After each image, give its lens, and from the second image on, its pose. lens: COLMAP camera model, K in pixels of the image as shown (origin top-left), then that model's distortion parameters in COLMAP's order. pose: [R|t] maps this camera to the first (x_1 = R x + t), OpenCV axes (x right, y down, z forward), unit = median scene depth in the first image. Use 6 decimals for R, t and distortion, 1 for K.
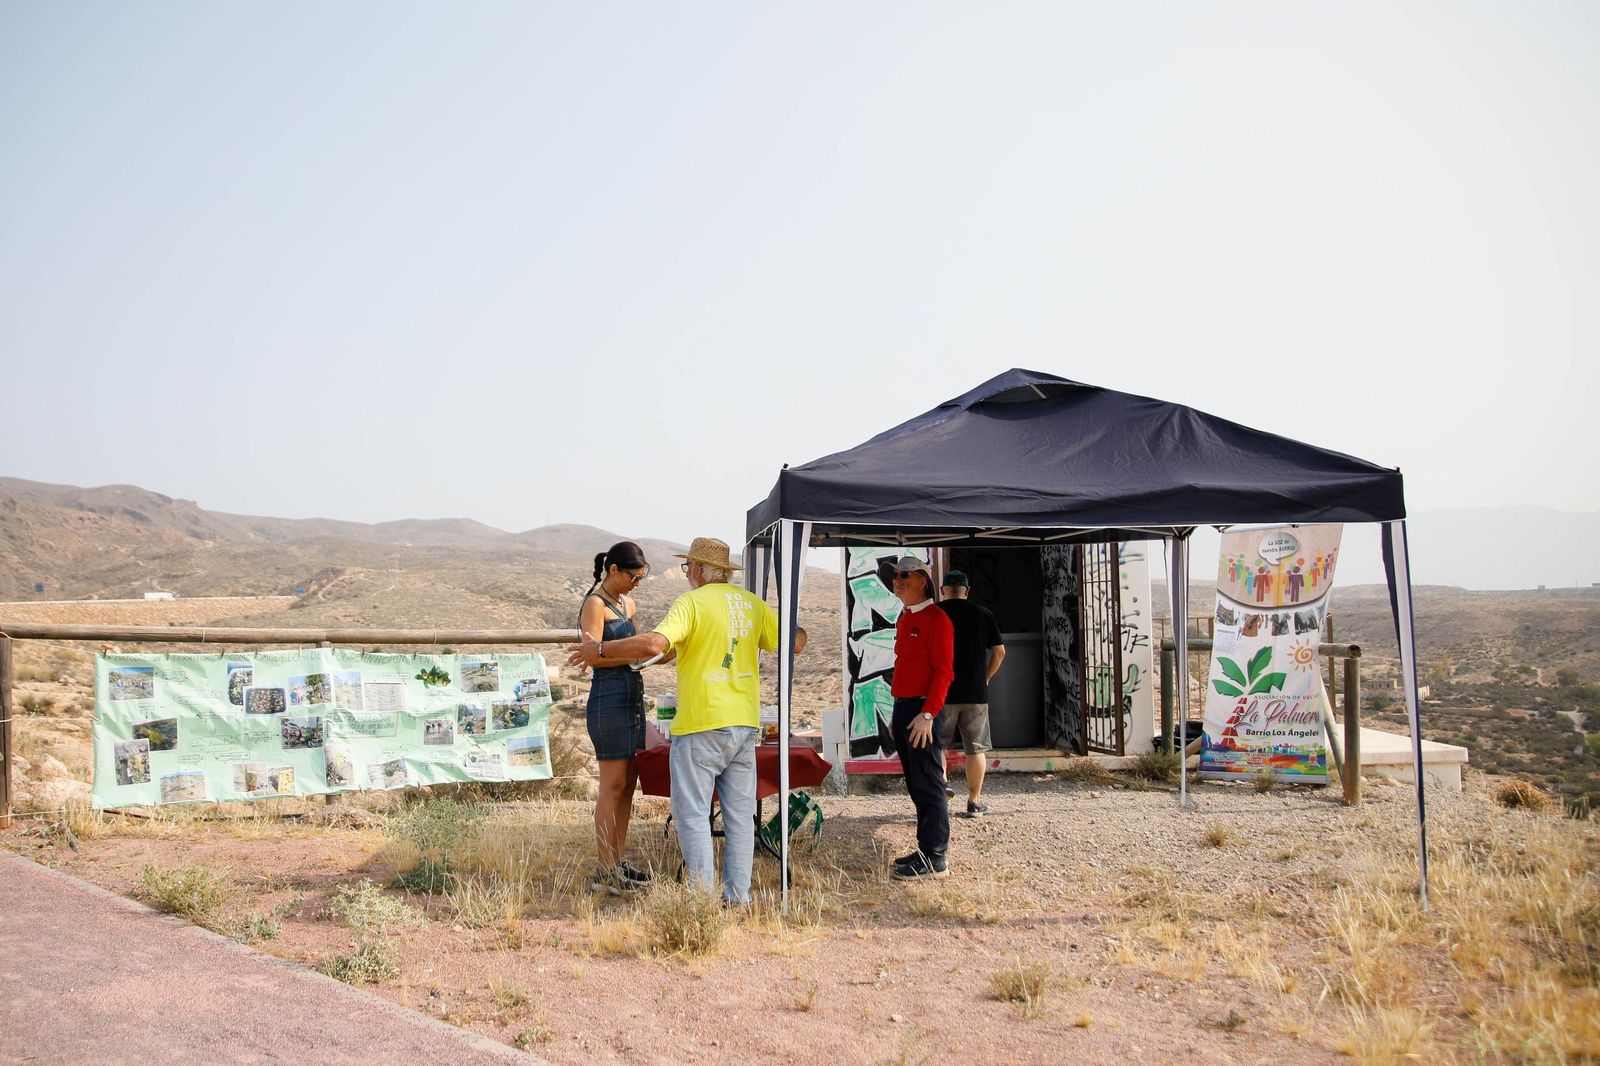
lens RADIAL K [[1472.9, 0, 803.8], [0, 1472.9, 548.1], [0, 0, 1]] dist [-0.021100, 0.000000]
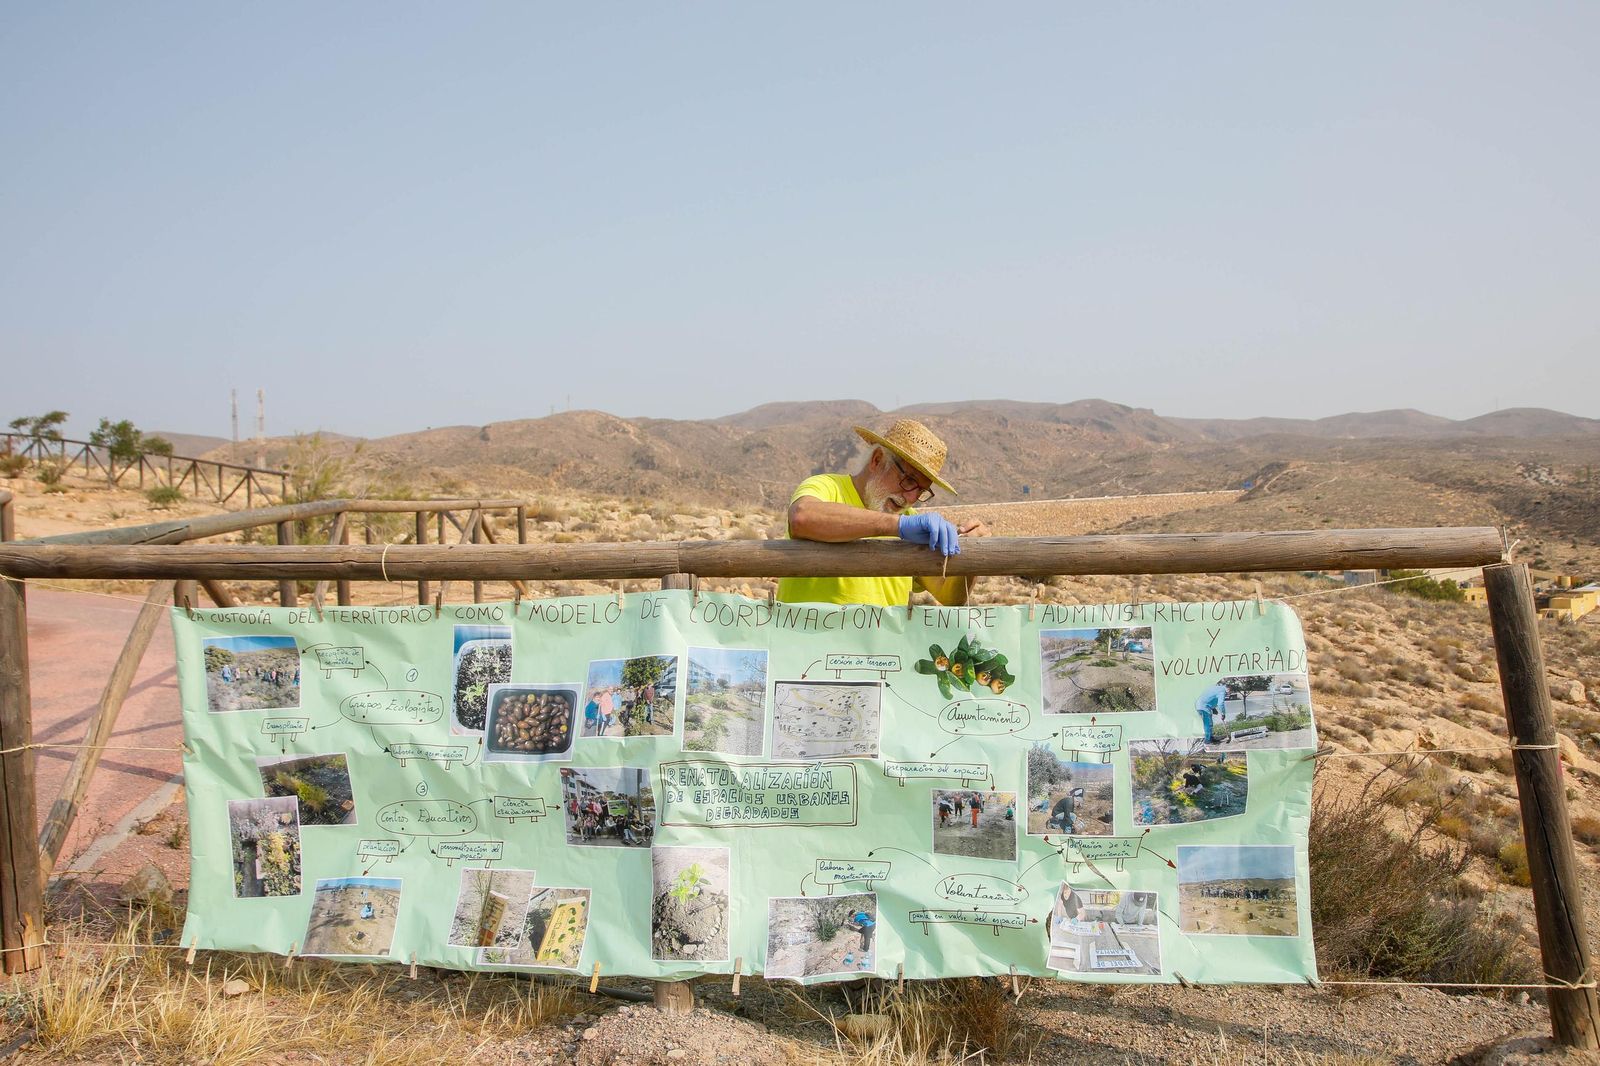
lens RADIAL K [[1251.4, 0, 772.0], [0, 1251.4, 542.9], [0, 0, 1]] dist [-0.105562, 0.029390]
pose [[0.753284, -0.008802, -0.657637, -0.074080], [0.057135, 0.997006, 0.052100, 0.033334], [0.655209, -0.076820, 0.751532, 0.641624]]
